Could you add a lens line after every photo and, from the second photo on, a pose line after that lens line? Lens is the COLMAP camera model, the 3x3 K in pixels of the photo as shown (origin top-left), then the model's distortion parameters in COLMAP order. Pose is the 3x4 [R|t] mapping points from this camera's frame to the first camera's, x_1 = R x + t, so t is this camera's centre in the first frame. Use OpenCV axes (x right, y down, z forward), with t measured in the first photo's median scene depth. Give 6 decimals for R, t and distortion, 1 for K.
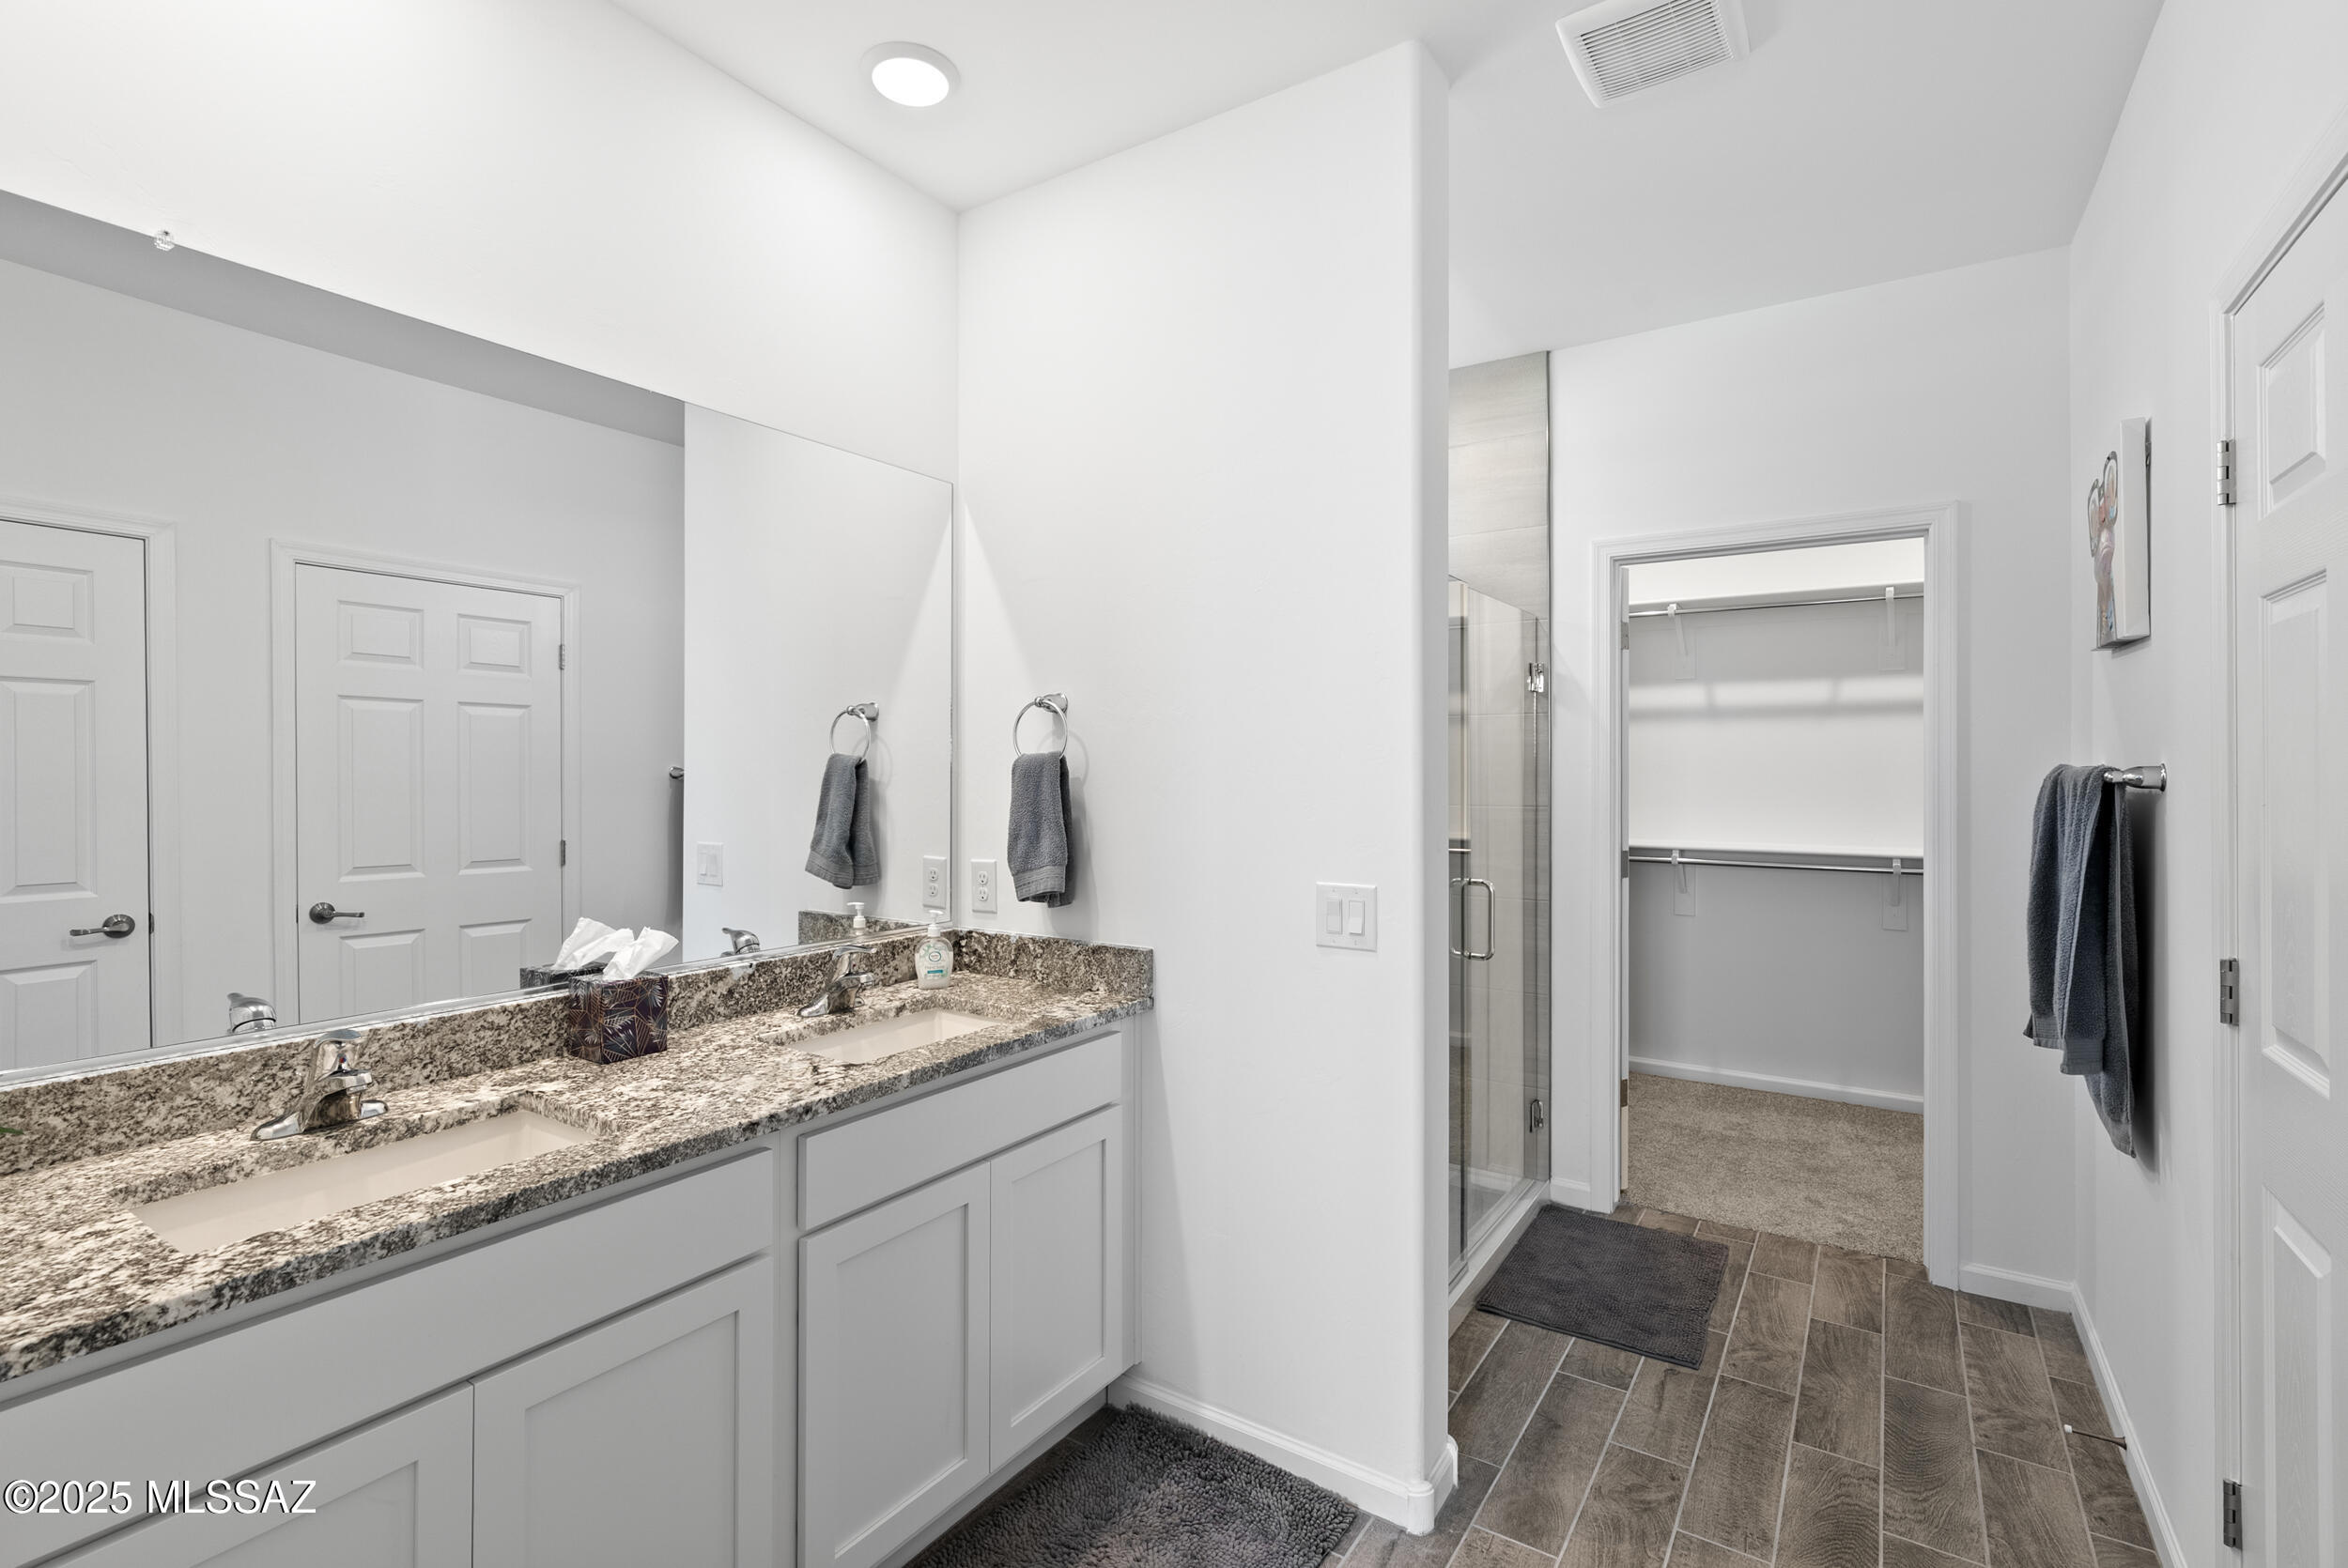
lens RADIAL K [[1069.8, 0, 1183.3], [0, 1069.8, 759.4], [0, 0, 1]] dist [-0.005051, 0.003008]
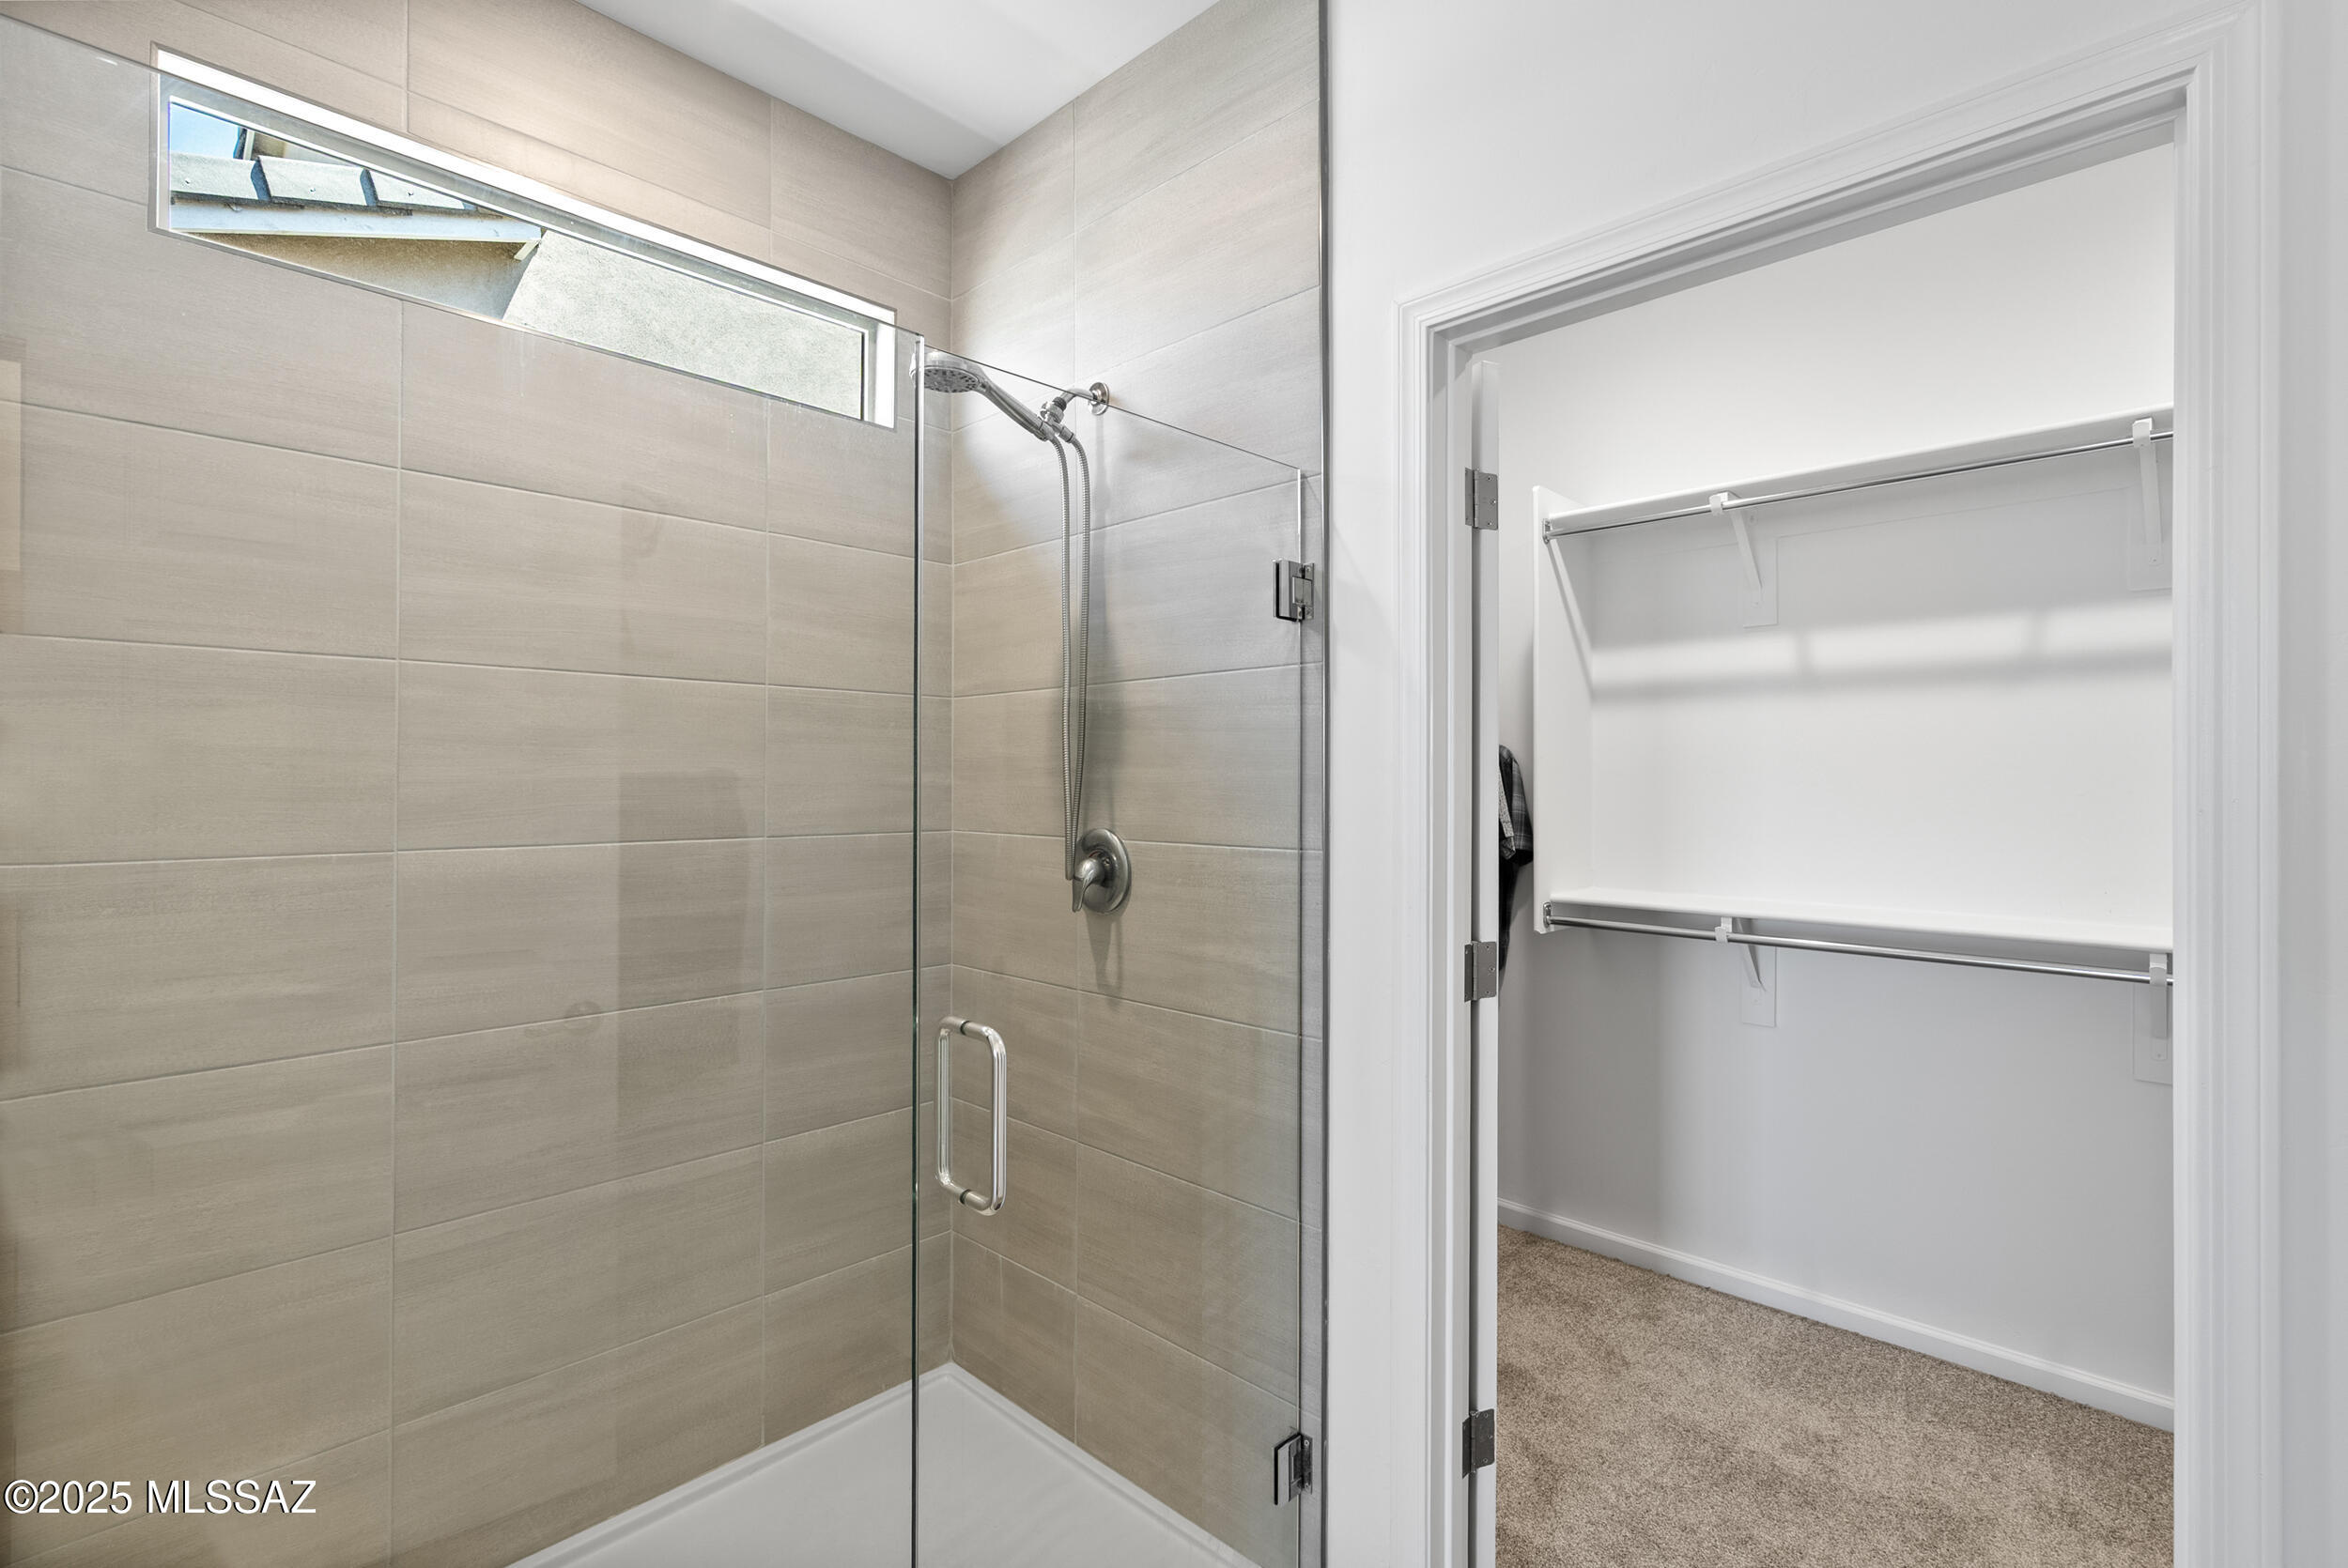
lens RADIAL K [[1069.8, 0, 1178.0], [0, 1069.8, 779.0], [0, 0, 1]] dist [-0.005051, 0.003008]
pose [[0.981315, -0.003257, -0.192379, 0.293861], [0.003568, 0.999993, 0.001270, 0.008548], [0.192373, -0.001933, 0.981320, 0.392735]]
